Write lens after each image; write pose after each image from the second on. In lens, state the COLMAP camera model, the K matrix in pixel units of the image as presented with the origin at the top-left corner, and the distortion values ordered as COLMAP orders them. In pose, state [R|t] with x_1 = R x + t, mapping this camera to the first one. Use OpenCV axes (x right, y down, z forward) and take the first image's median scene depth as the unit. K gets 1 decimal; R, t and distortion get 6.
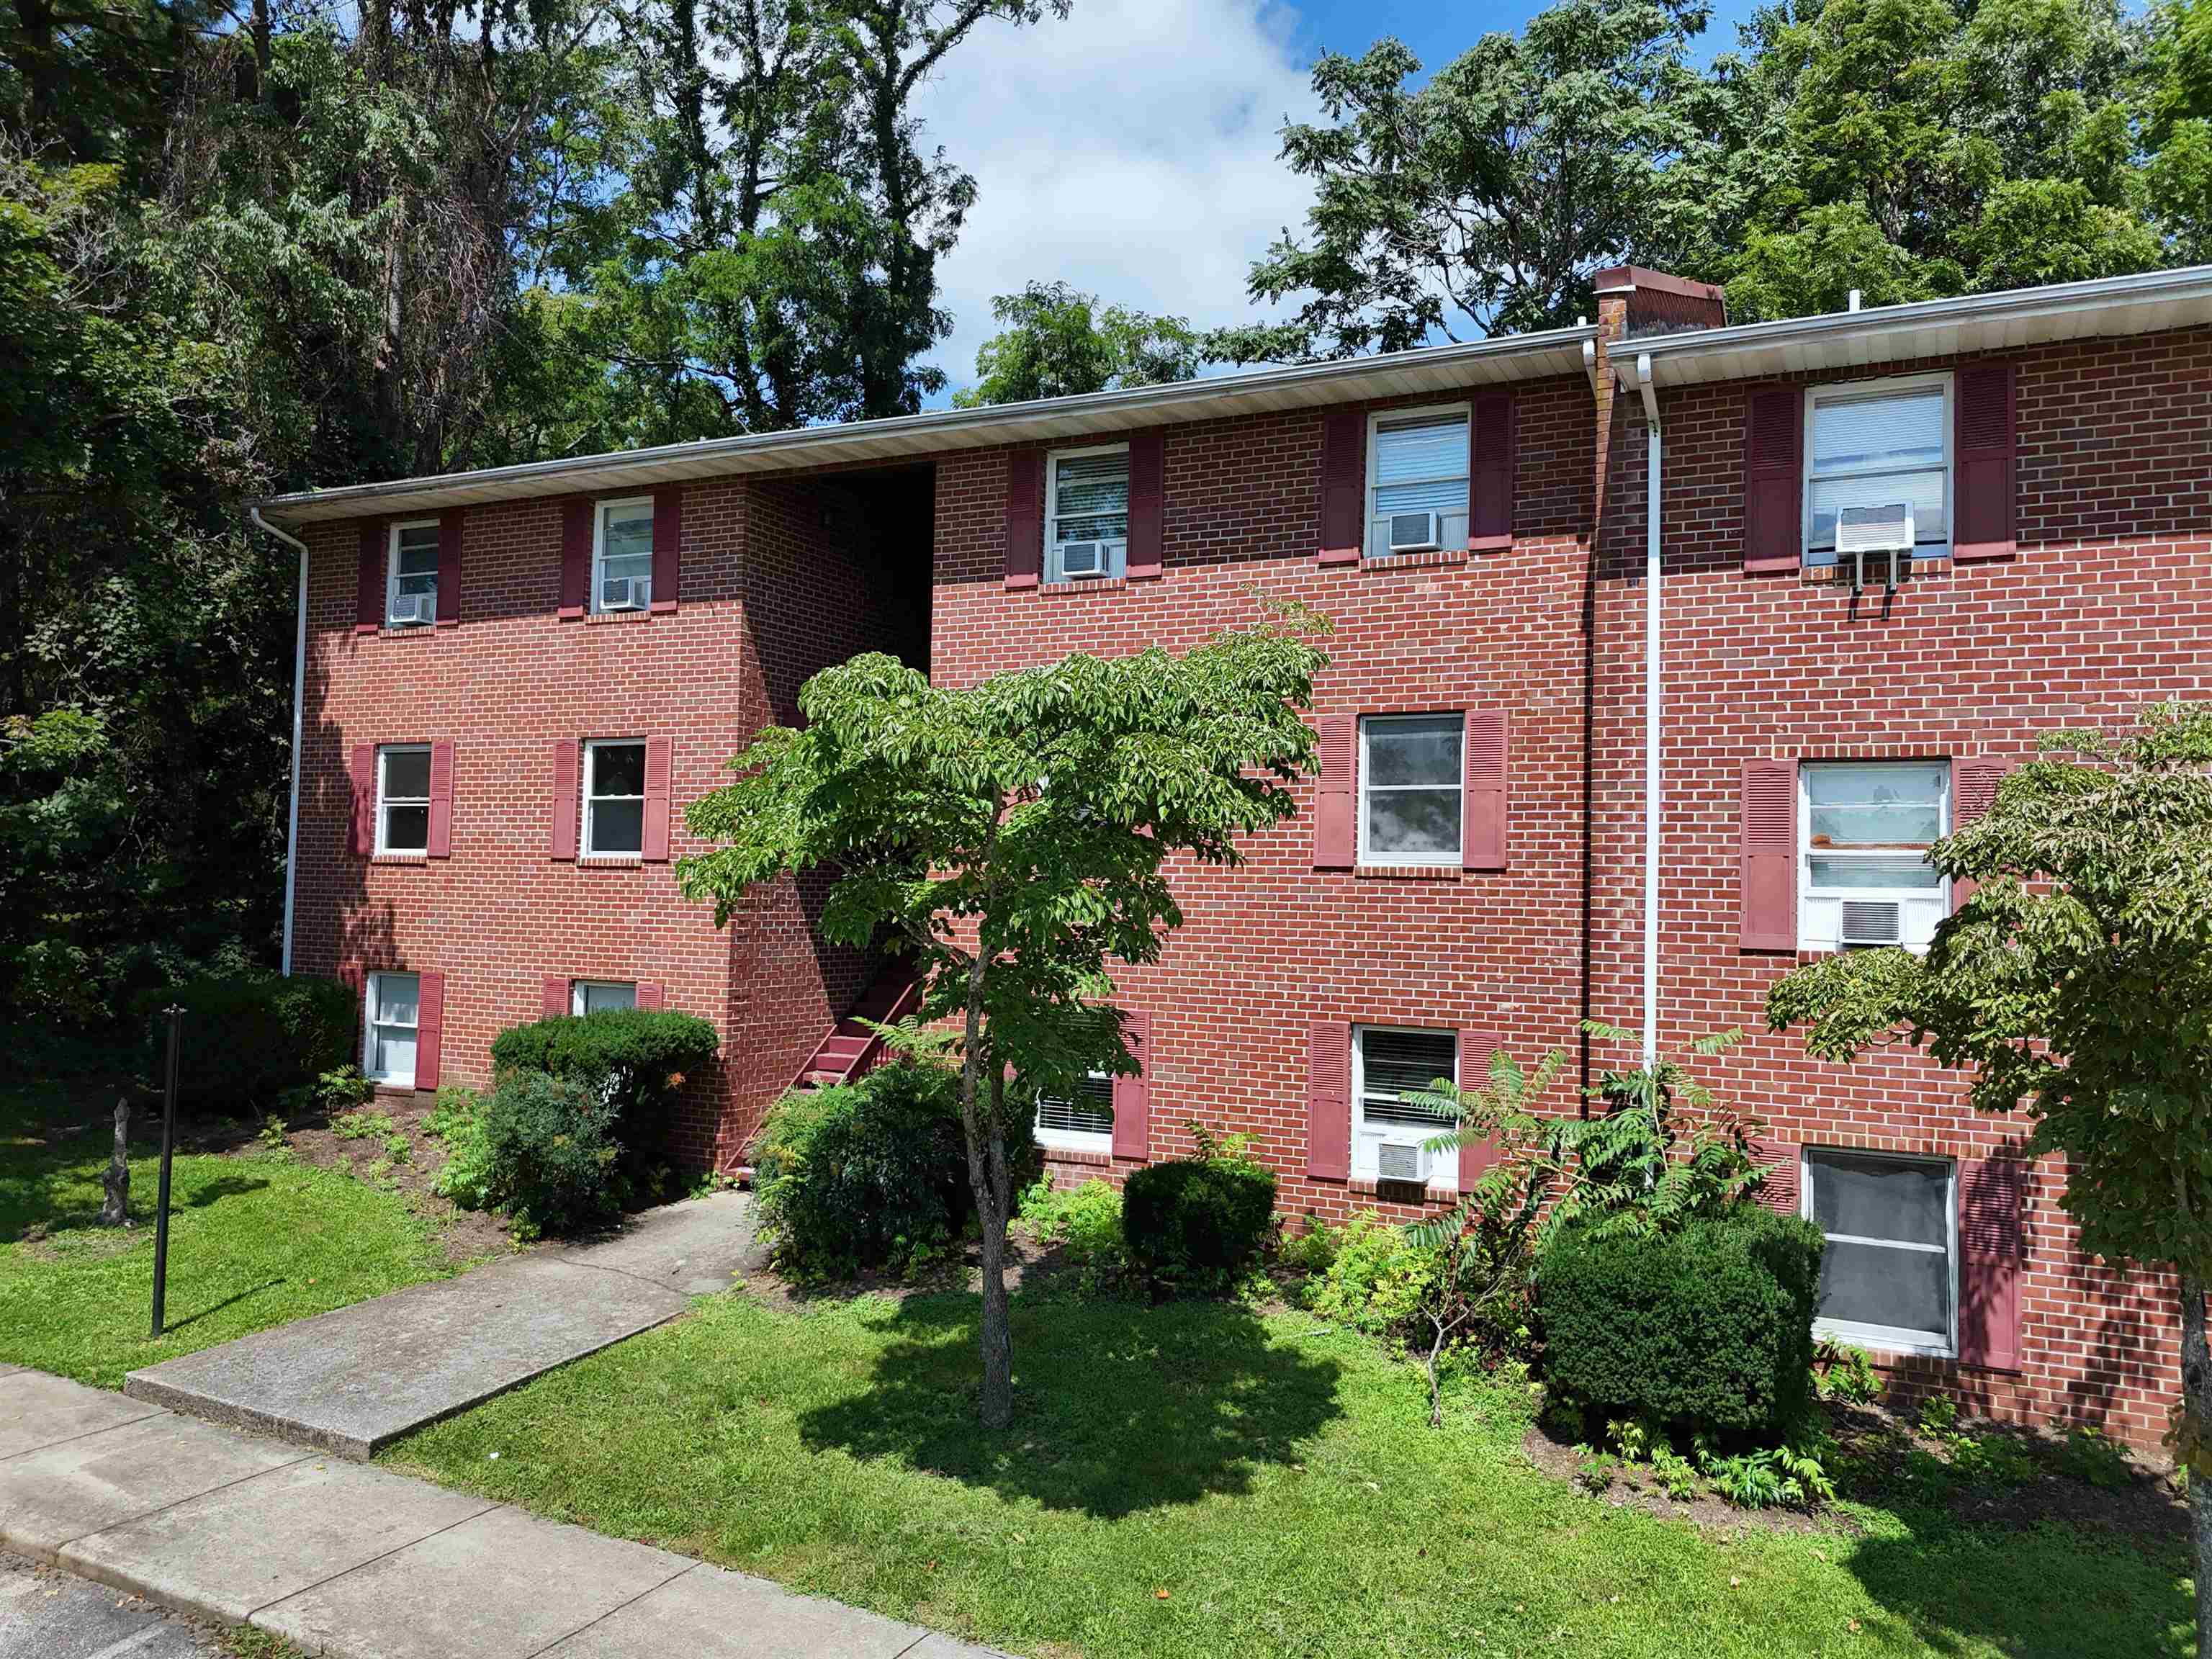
lens RADIAL K [[1619.2, 0, 1106.0], [0, 1619.2, 829.5], [0, 0, 1]] dist [0.105996, -0.157728]
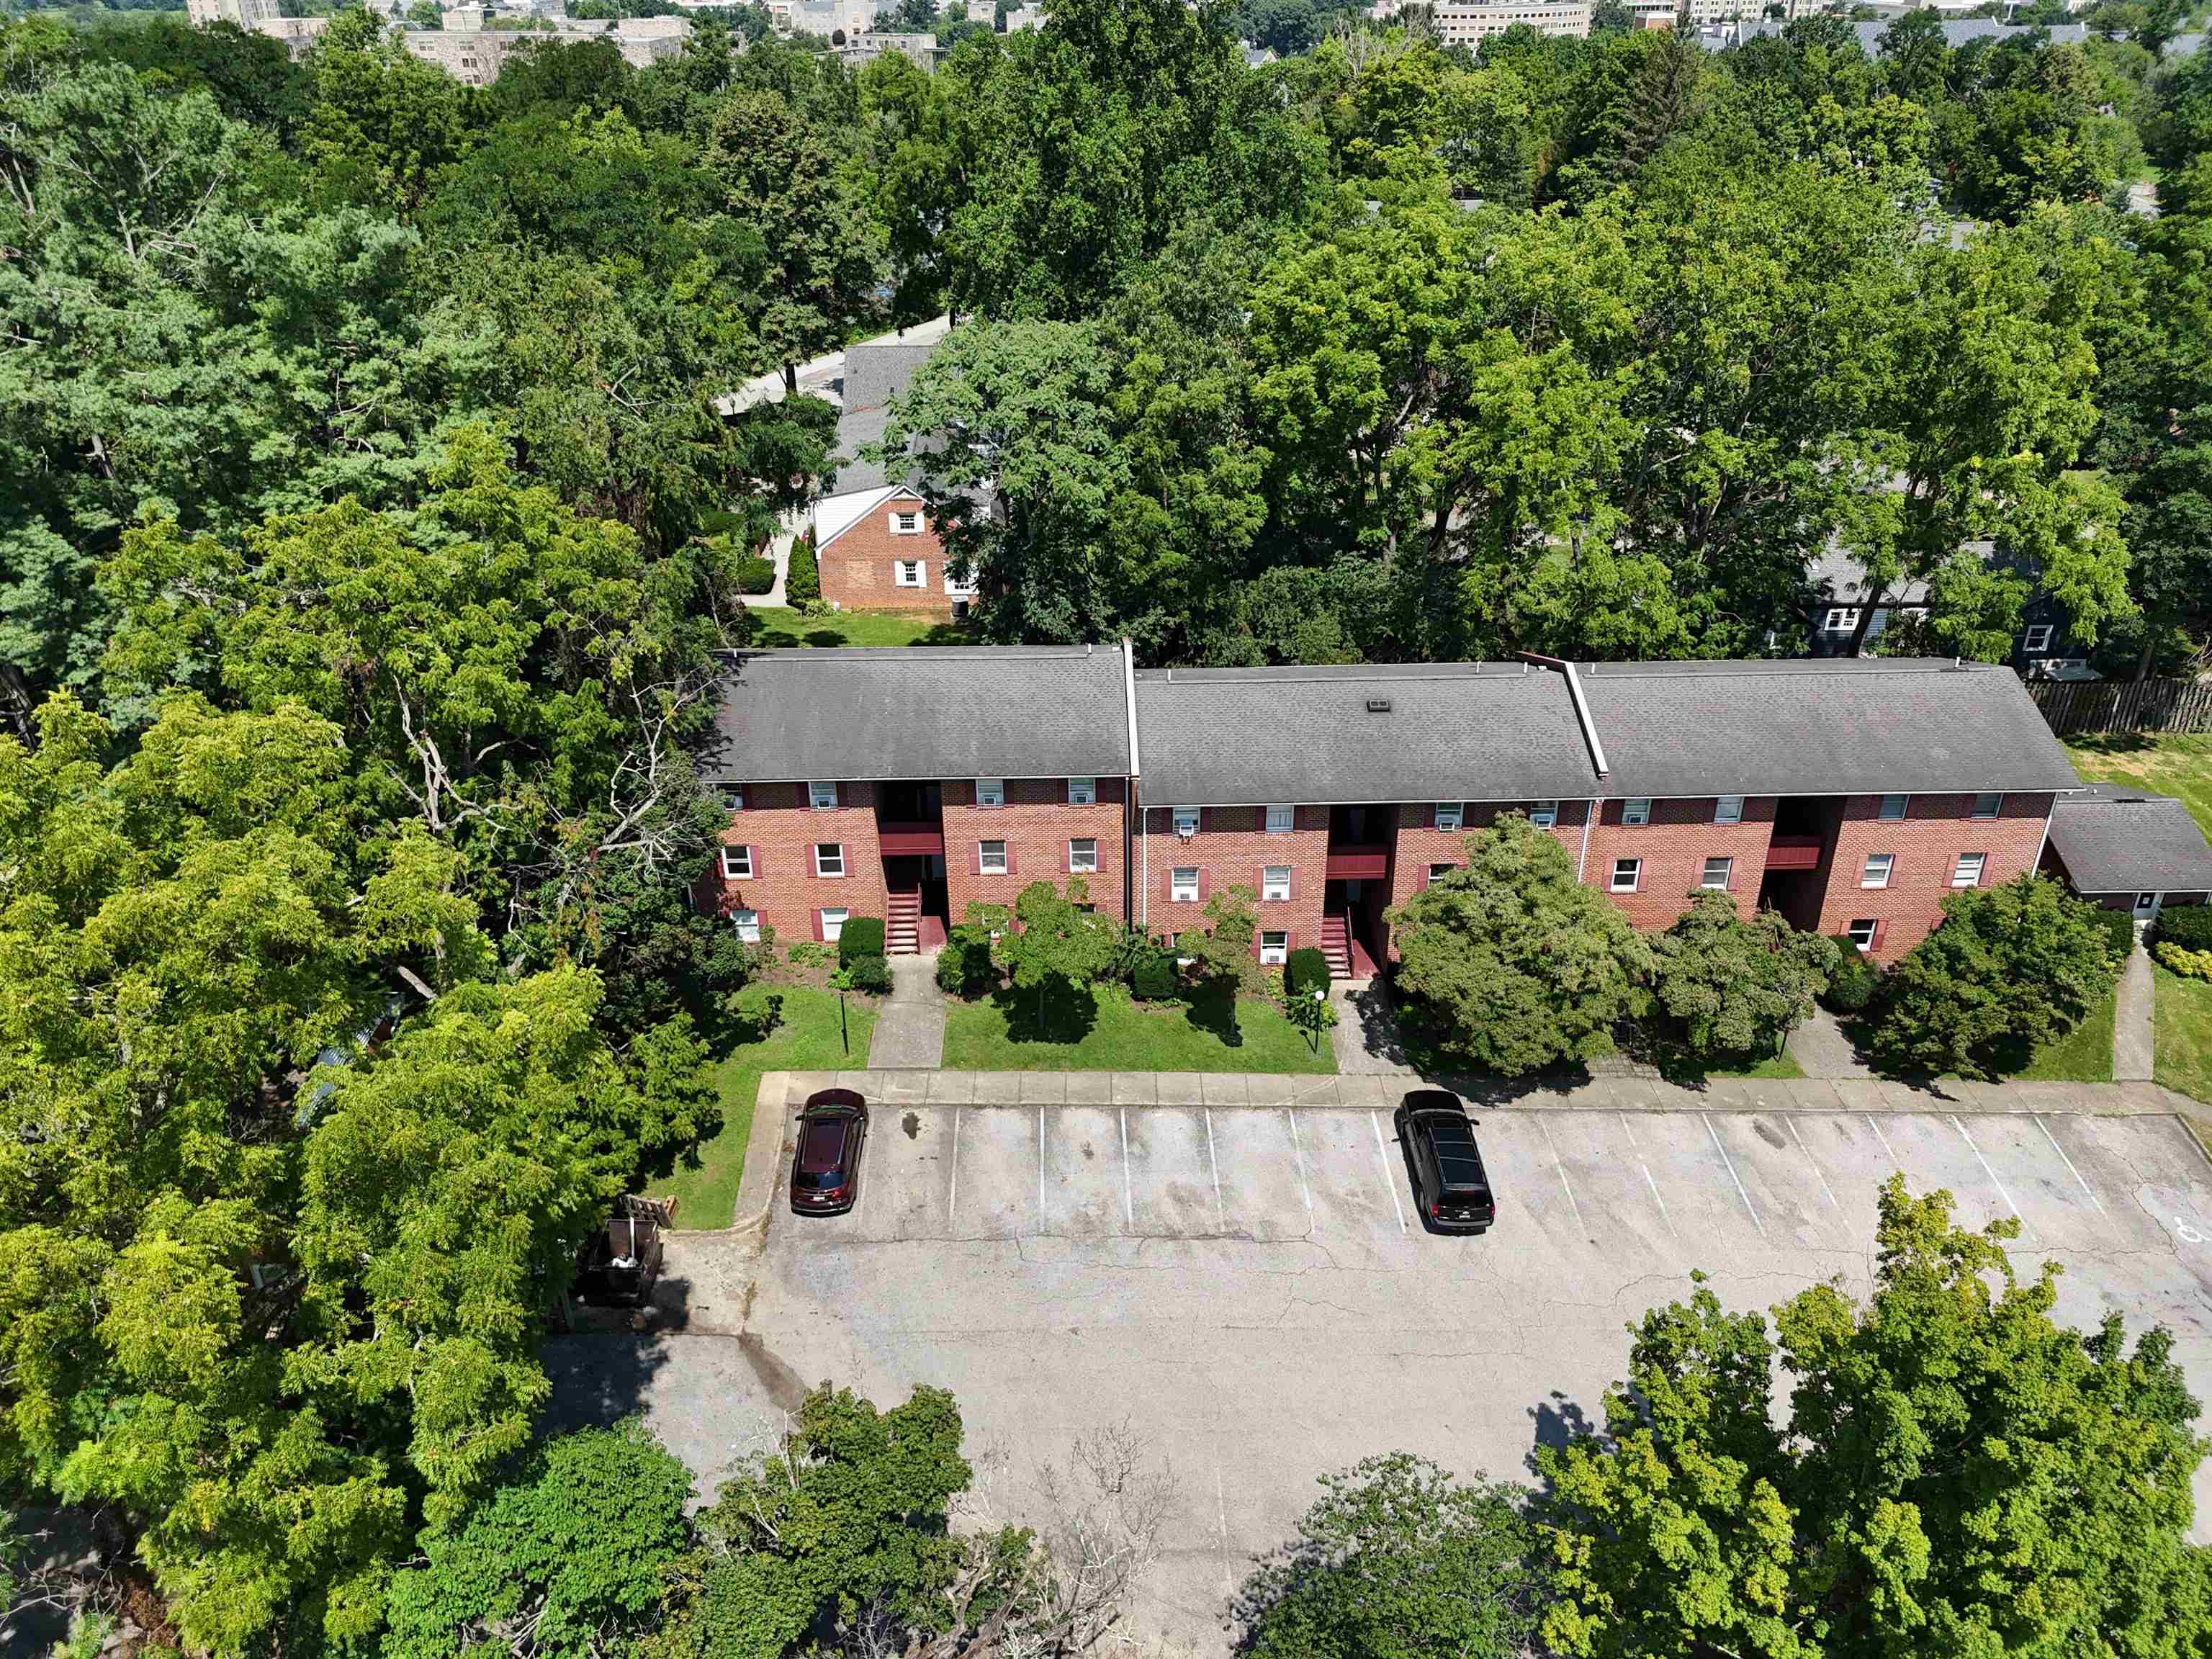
lens RADIAL K [[1588.9, 0, 1106.0], [0, 1588.9, 829.5], [0, 0, 1]] dist [0.002040, -0.013836]
pose [[0.884959, -0.249139, 0.393419, -1.265484], [0.007239, 0.852103, 0.523324, -2.080916], [-0.465613, -0.460272, 0.755879, -1.943111]]
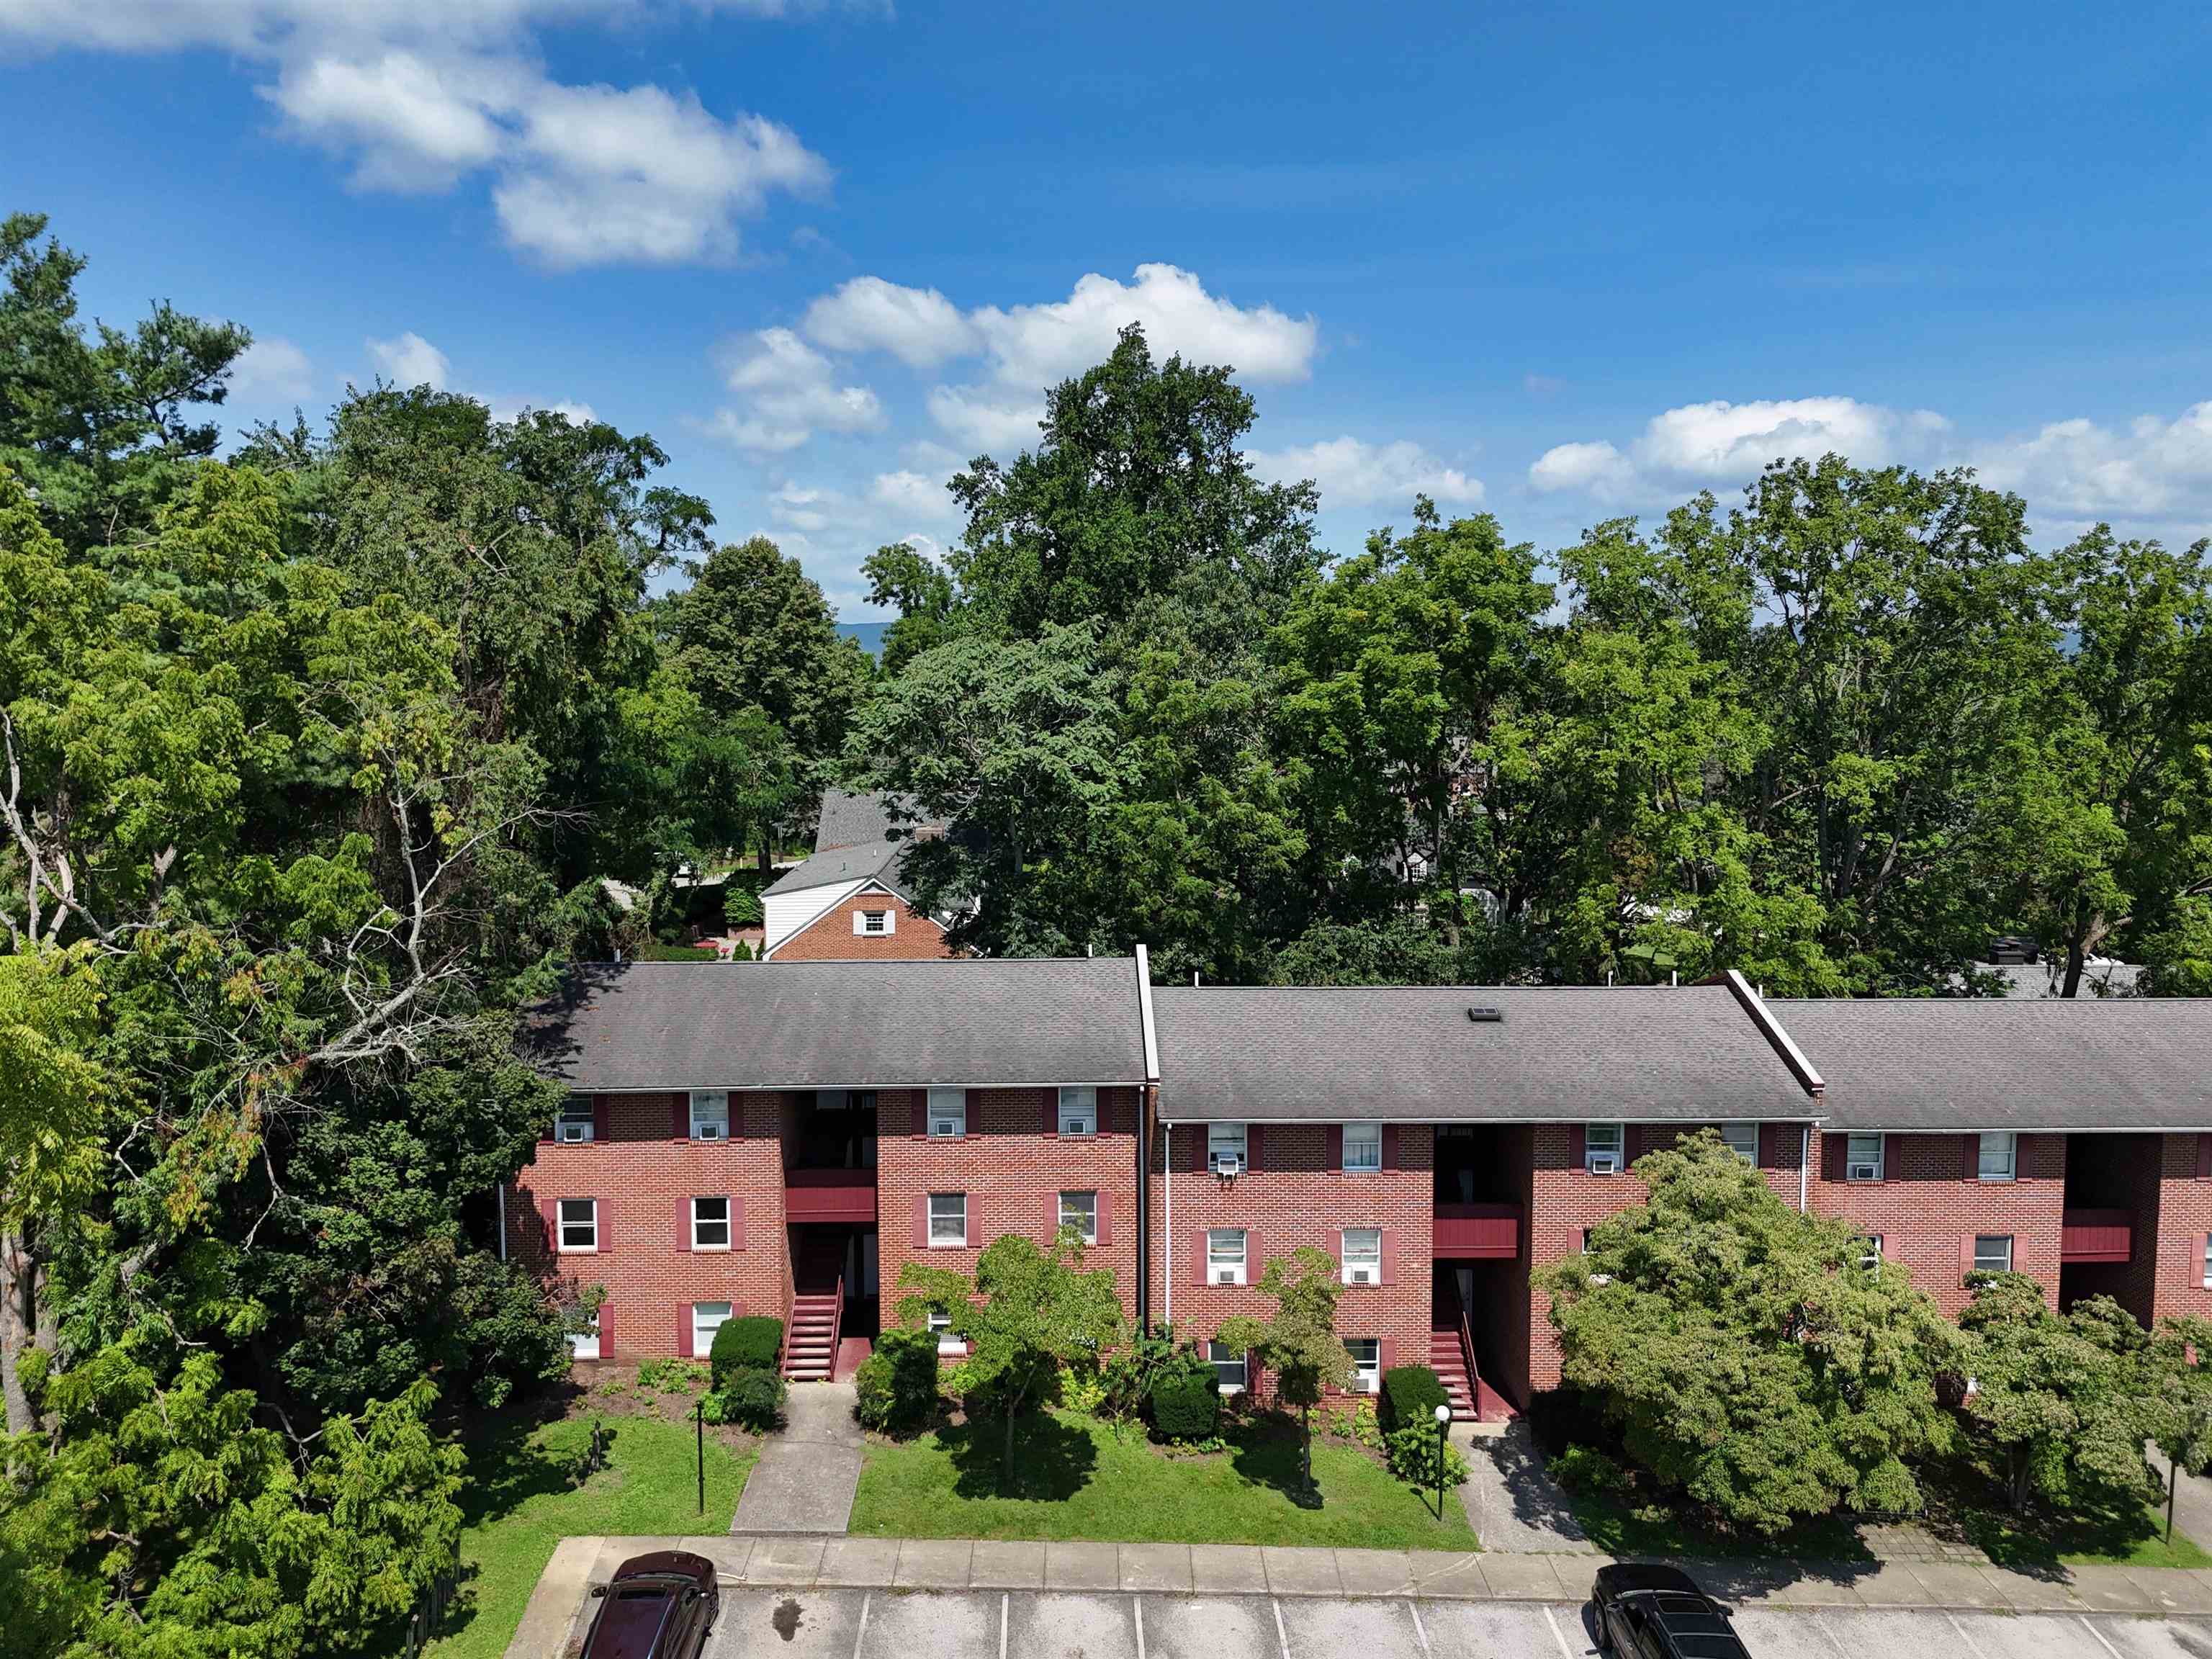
lens RADIAL K [[1588.9, 0, 1106.0], [0, 1588.9, 829.5], [0, 0, 1]] dist [0.002040, -0.013836]
pose [[0.885583, -0.063040, 0.460183, -0.961665], [0.000849, 0.990965, 0.134117, -1.025663], [-0.464480, -0.118381, 0.877636, -1.325037]]
